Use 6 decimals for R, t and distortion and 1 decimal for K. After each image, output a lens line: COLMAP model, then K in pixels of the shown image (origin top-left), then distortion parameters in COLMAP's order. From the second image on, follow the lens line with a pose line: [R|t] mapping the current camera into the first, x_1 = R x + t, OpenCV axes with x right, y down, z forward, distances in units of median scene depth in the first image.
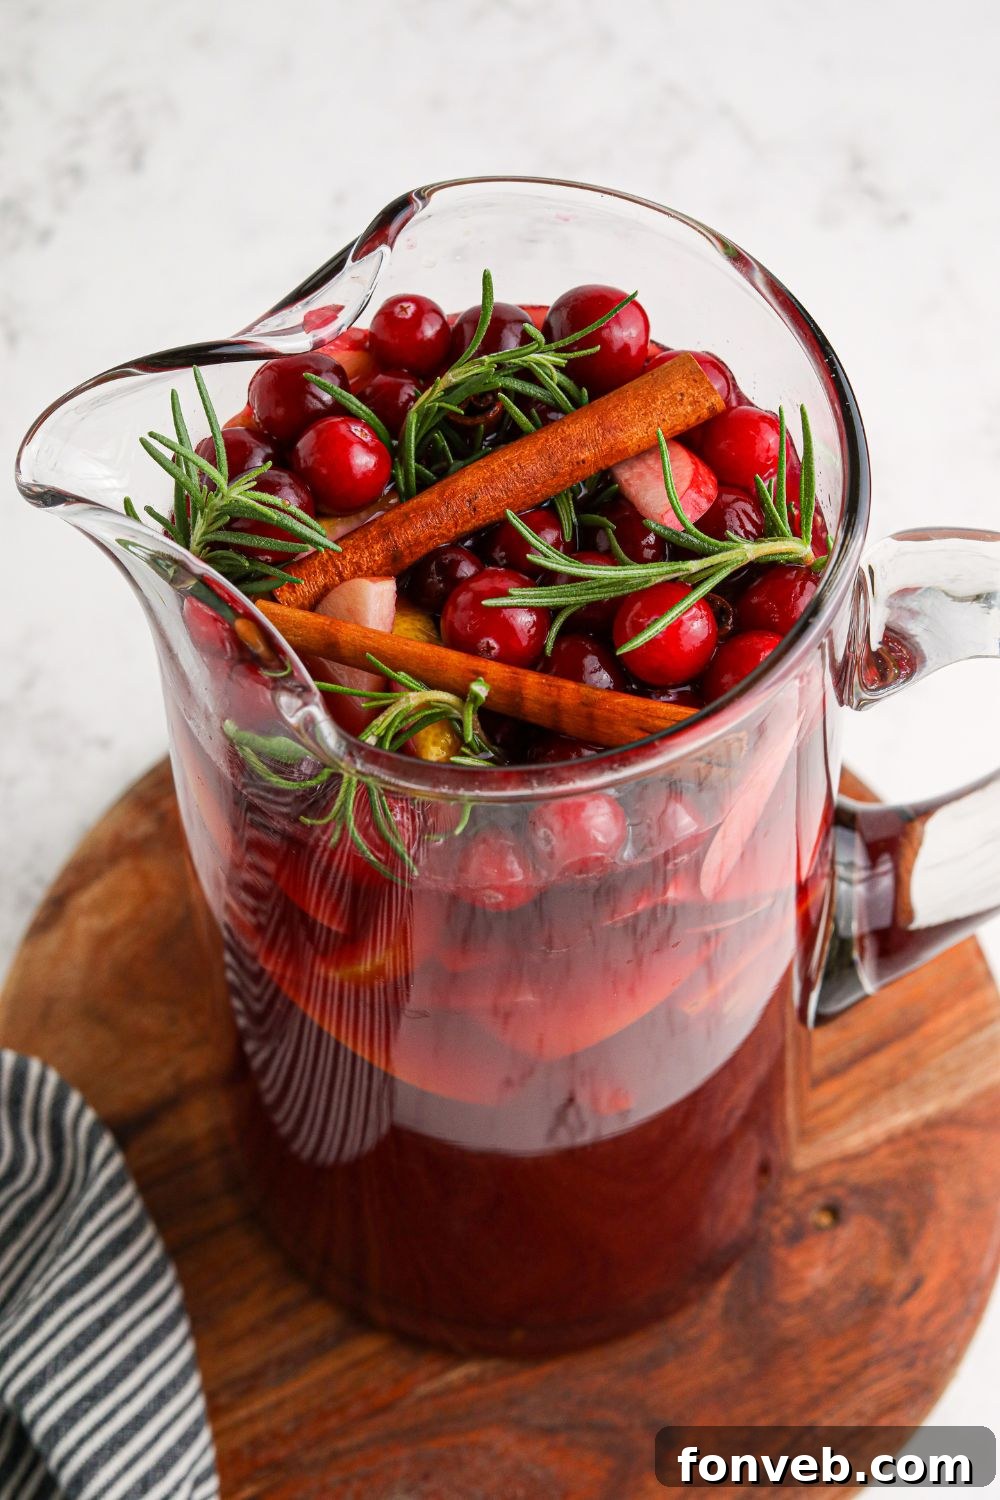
lens RADIAL K [[2582.6, 0, 503.0], [0, 2582.6, 752.3], [0, 0, 1]] dist [-0.194527, 0.000000]
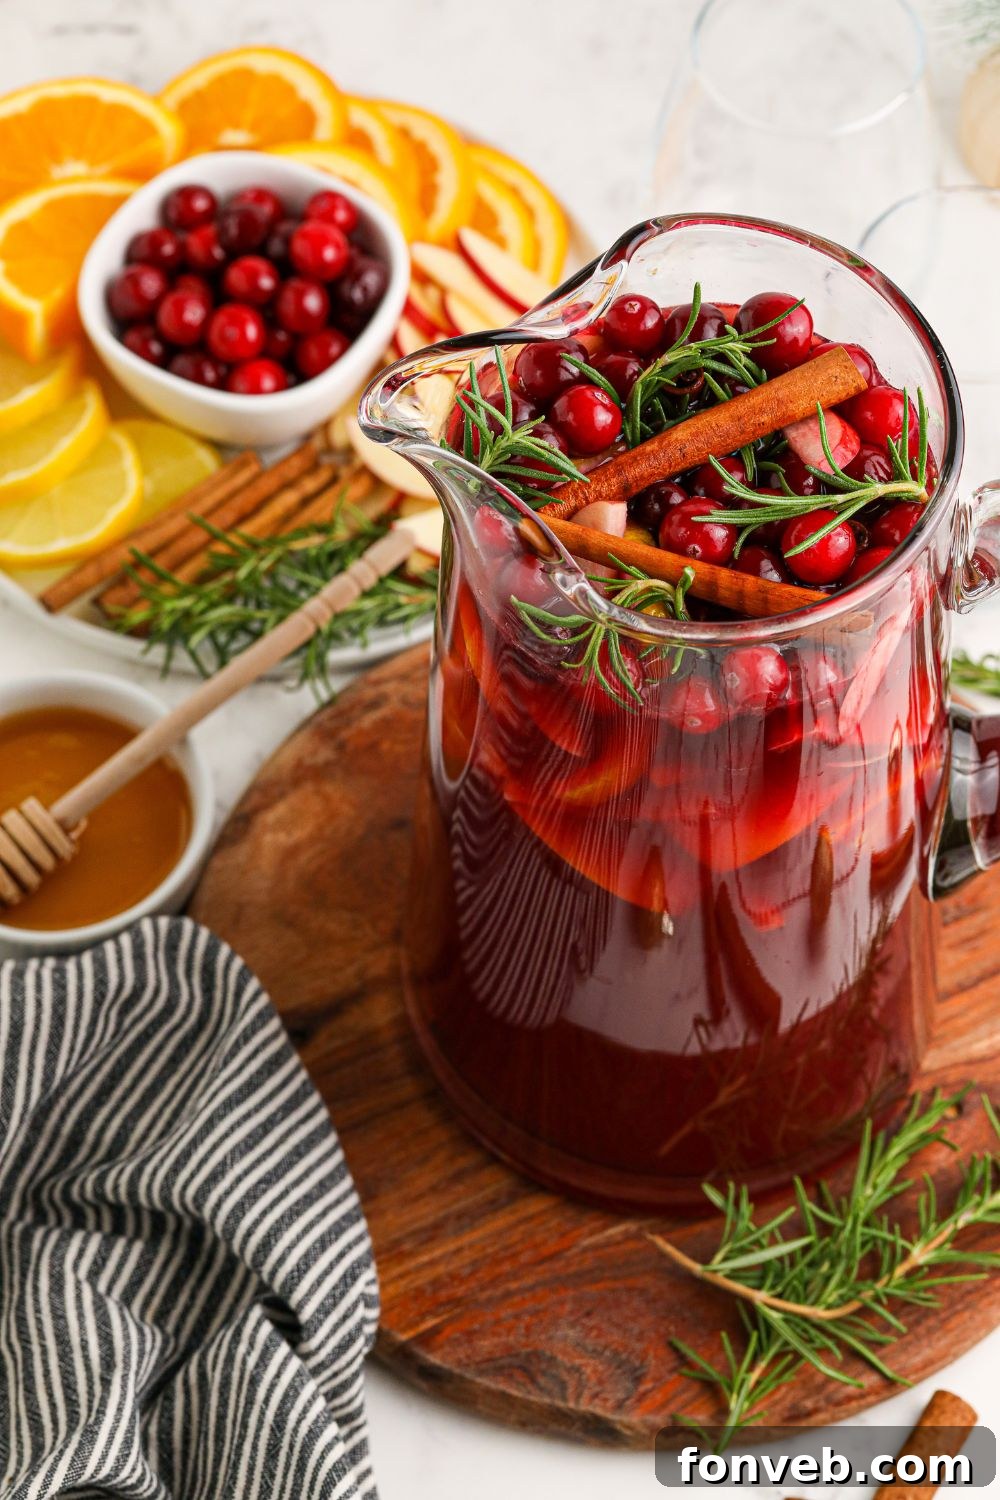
lens RADIAL K [[5909.6, 0, 508.8], [0, 5909.6, 752.3], [0, 0, 1]] dist [0.198333, 0.000000]
pose [[0.999494, 0.030030, 0.010448, -0.129803], [-0.029361, 0.997817, -0.059152, 0.249123], [-0.012202, 0.058815, 0.998194, -2.105618]]
